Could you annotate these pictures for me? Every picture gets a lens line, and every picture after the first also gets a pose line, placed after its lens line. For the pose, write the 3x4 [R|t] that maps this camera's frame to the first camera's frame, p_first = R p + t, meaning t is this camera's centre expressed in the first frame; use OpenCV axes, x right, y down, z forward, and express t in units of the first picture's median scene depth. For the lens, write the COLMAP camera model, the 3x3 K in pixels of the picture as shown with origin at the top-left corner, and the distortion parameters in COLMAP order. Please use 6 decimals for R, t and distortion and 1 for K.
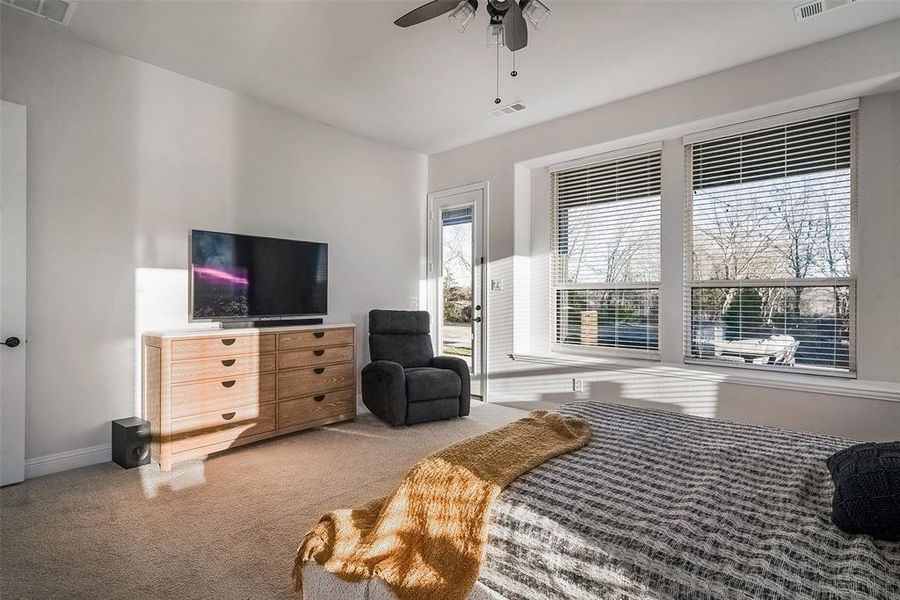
lens RADIAL K [[454.4, 0, 424.5], [0, 454.4, 301.2], [0, 0, 1]] dist [0.001299, 0.000537]
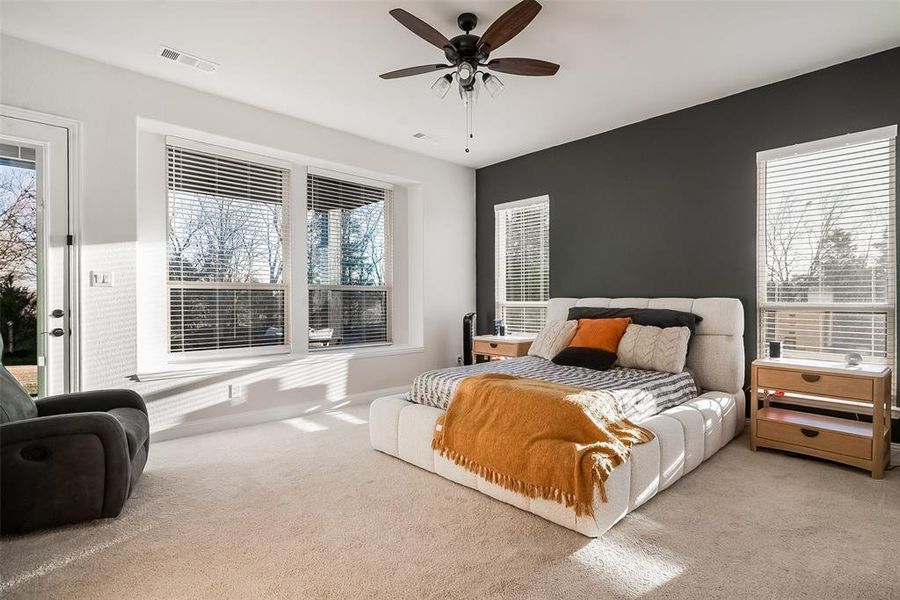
lens RADIAL K [[454.4, 0, 424.5], [0, 454.4, 301.2], [0, 0, 1]] dist [0.001299, 0.000537]
pose [[0.091845, -0.004538, 0.995763, -0.503854], [0.009857, 0.999945, 0.003648, -0.000329], [-0.995725, 0.009480, 0.091884, 0.471917]]
